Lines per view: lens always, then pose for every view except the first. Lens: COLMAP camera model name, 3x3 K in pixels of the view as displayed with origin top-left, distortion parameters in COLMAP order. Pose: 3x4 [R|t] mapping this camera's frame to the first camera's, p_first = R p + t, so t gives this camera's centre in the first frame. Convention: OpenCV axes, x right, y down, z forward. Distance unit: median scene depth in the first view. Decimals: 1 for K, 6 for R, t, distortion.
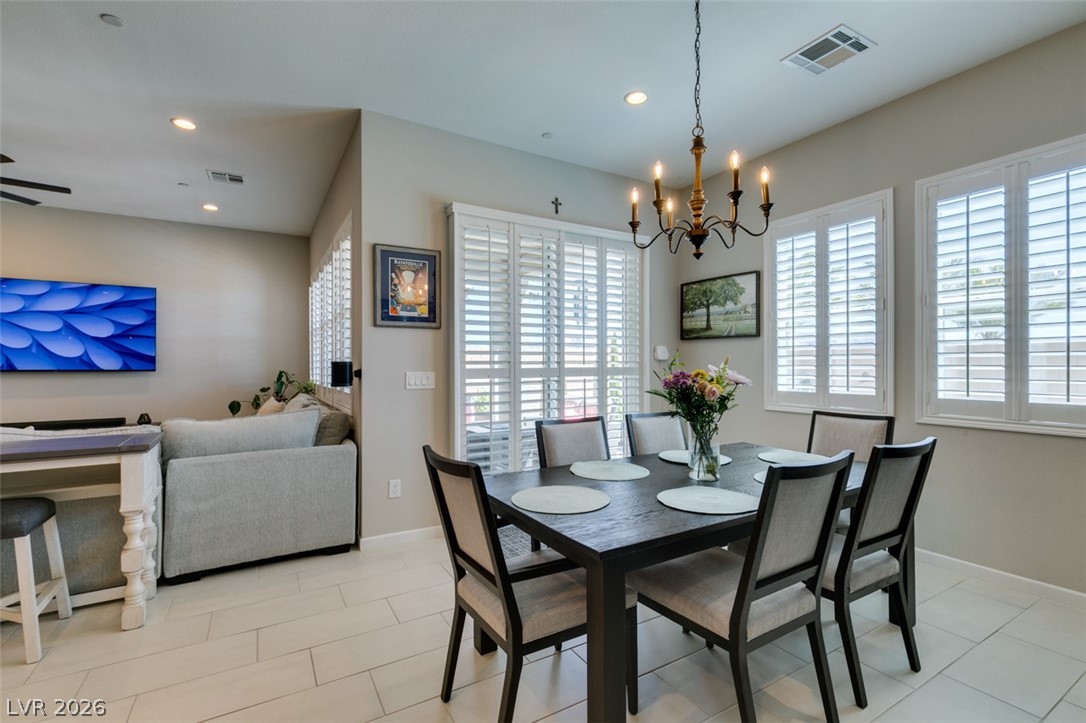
lens RADIAL K [[485.7, 0, 542.7], [0, 485.7, 362.9], [0, 0, 1]] dist [0.006045, -0.002011]
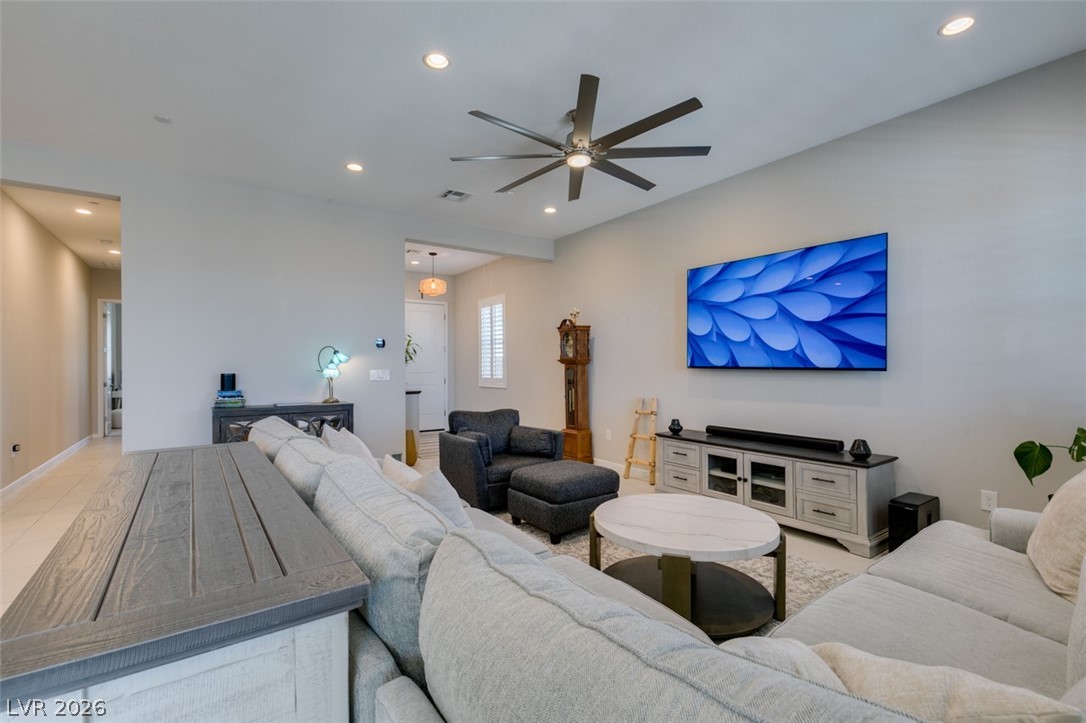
lens RADIAL K [[485.7, 0, 542.1], [0, 485.7, 364.6], [0, 0, 1]] dist [0.006045, -0.002011]
pose [[0.079574, 0.004619, -0.996818, -0.326239], [0.007401, 0.999959, 0.005225, 0.004579], [0.996801, -0.007794, 0.079537, 0.755357]]
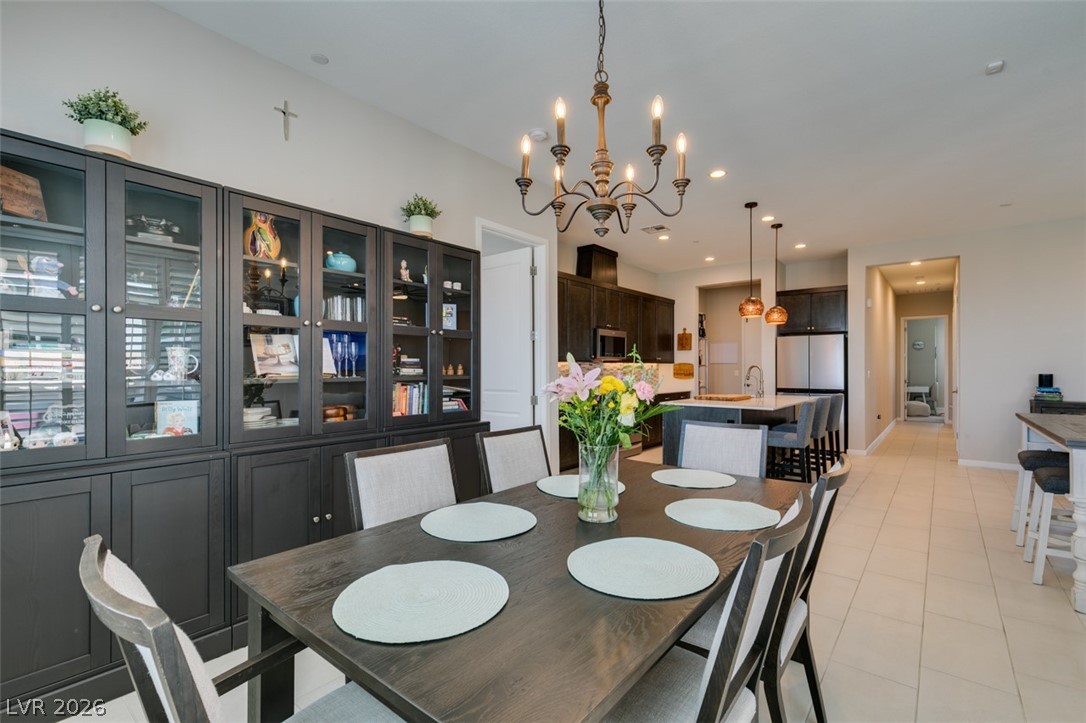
lens RADIAL K [[485.7, 0, 542.4], [0, 485.7, 367.6], [0, 0, 1]] dist [0.006045, -0.002011]
pose [[-0.938429, 0.004658, -0.345442, 0.383781], [0.005871, 0.999980, -0.002465, 0.001998], [0.345423, -0.004341, -0.938437, 0.956553]]
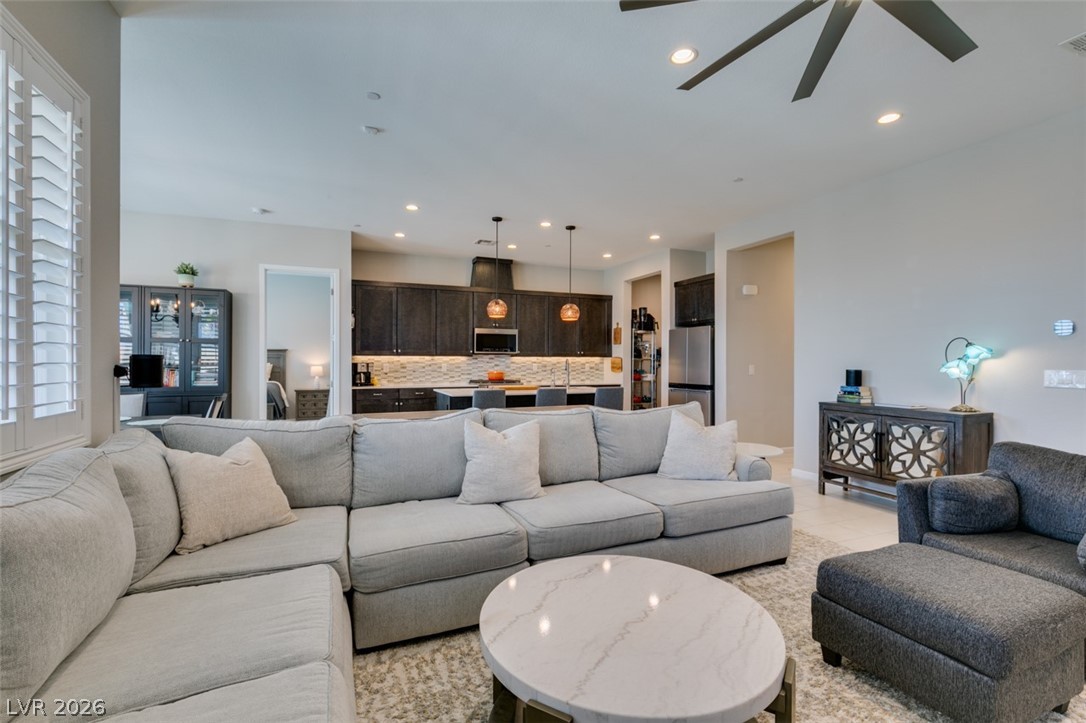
lens RADIAL K [[485.7, 0, 540.3], [0, 485.7, 361.1], [0, 0, 1]] dist [0.006045, -0.002011]
pose [[-0.990173, 0.002179, 0.139832, -0.938278], [0.001540, 0.999988, -0.004679, 0.009682], [-0.139840, -0.004417, -0.990164, 1.386930]]
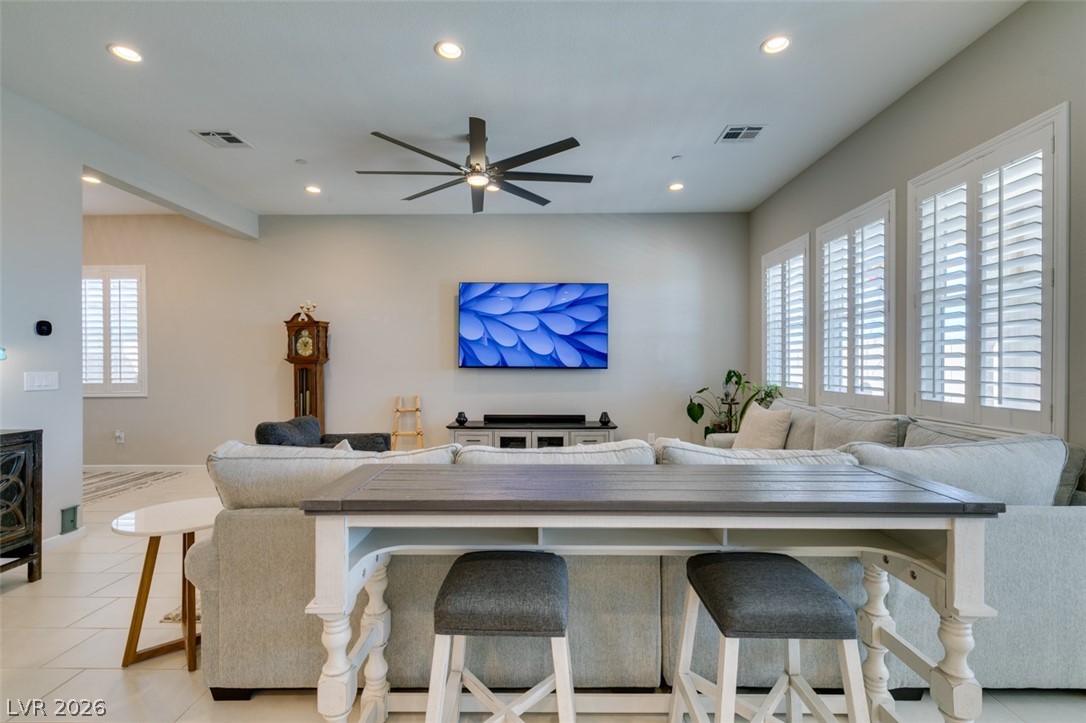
lens RADIAL K [[485.7, 0, 540.6], [0, 485.7, 363.2], [0, 0, 1]] dist [0.006045, -0.002011]
pose [[0.854171, 0.004692, -0.519970, -0.579226], [-0.001802, 0.999980, 0.006063, 0.000820], [0.519988, -0.004241, 0.854163, 0.142427]]
